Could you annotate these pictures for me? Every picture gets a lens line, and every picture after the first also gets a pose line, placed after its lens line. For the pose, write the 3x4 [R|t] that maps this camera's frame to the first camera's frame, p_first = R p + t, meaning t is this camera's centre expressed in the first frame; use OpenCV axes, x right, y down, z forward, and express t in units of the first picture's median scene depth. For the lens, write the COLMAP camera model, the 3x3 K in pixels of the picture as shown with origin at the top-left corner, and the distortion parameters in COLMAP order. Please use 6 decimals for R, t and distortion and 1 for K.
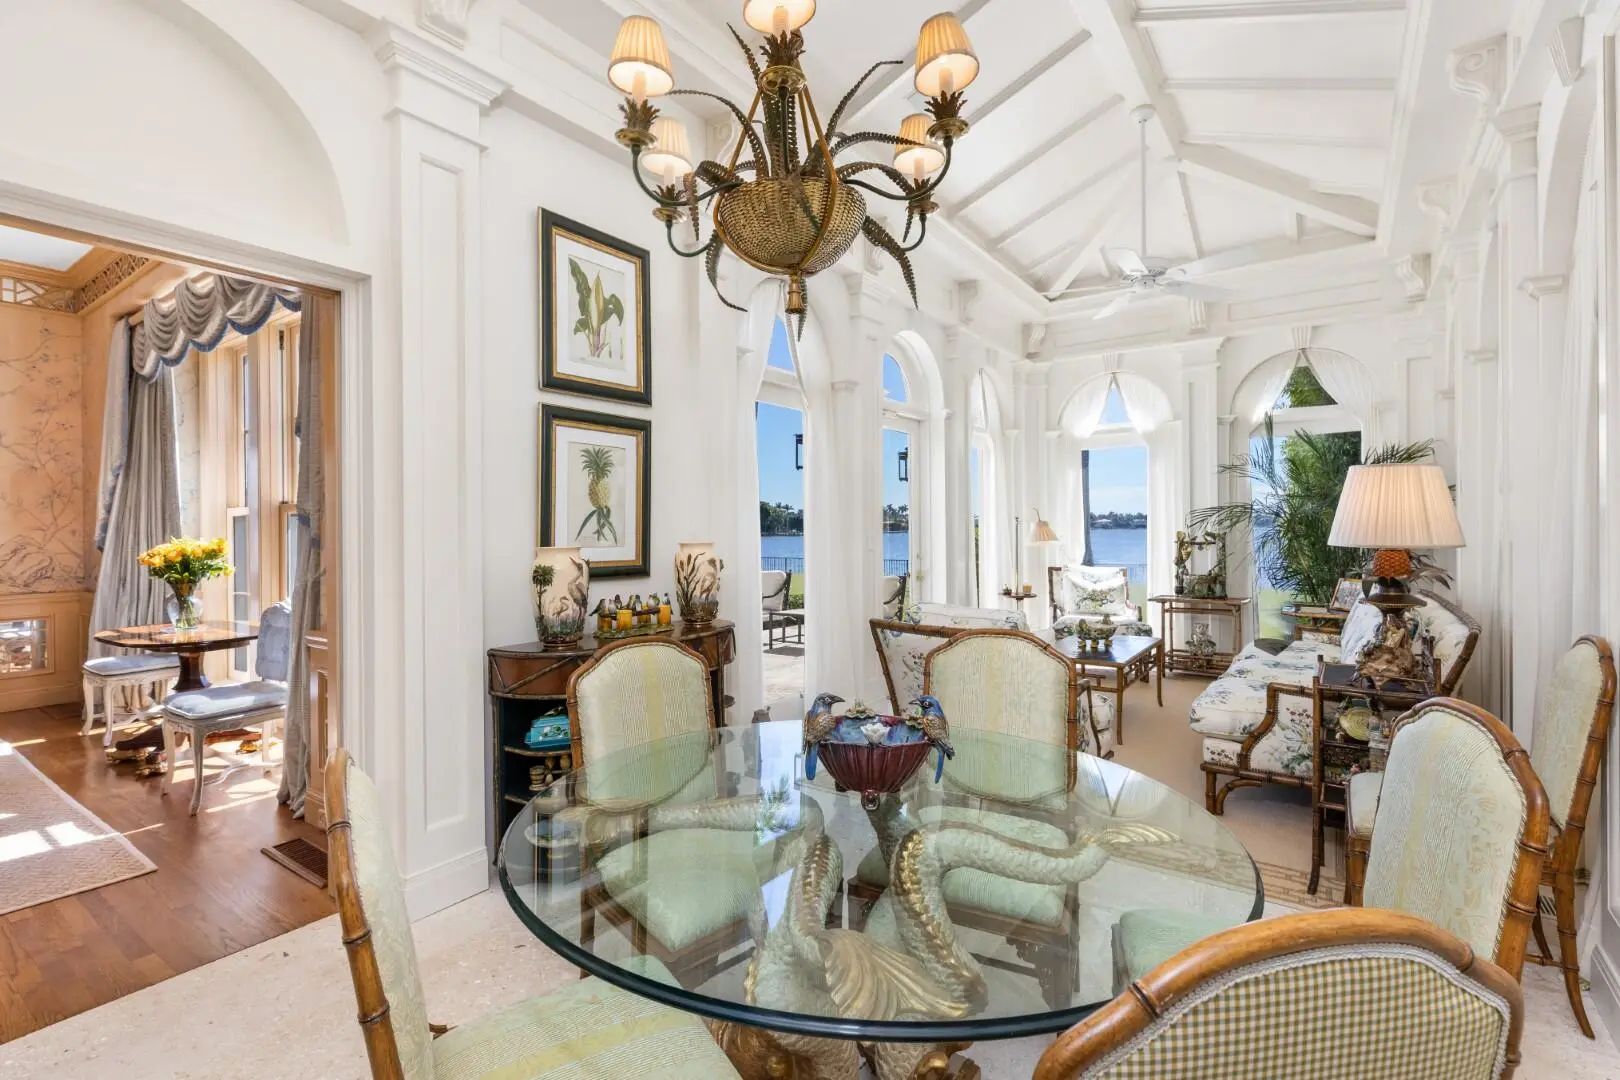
lens RADIAL K [[719.8, 0, 810.1], [0, 719.8, 533.0], [0, 0, 1]] dist [-0.002239, 0.000428]
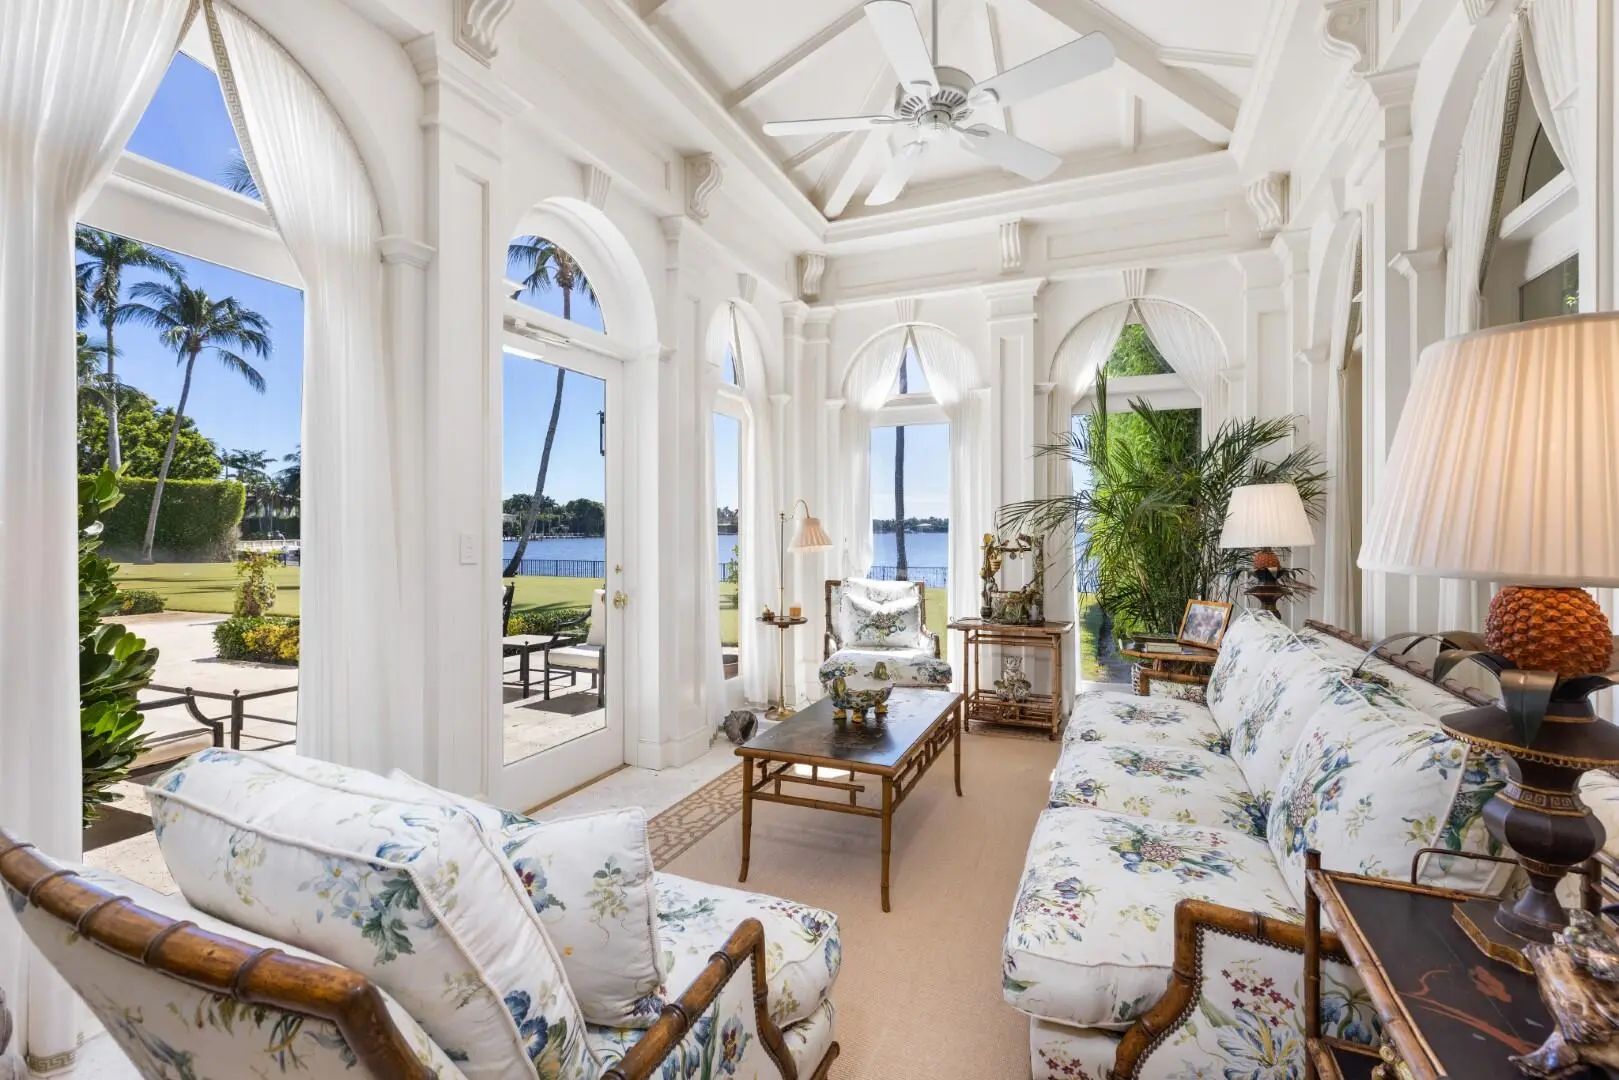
lens RADIAL K [[719.4, 0, 809.2], [0, 719.4, 536.8], [0, 0, 1]] dist [-0.002239, 0.000428]
pose [[0.973740, 0.005899, 0.227585, 0.165638], [-0.006606, 0.999975, 0.002345, 0.000253], [-0.227566, -0.003787, 0.973755, 0.319251]]
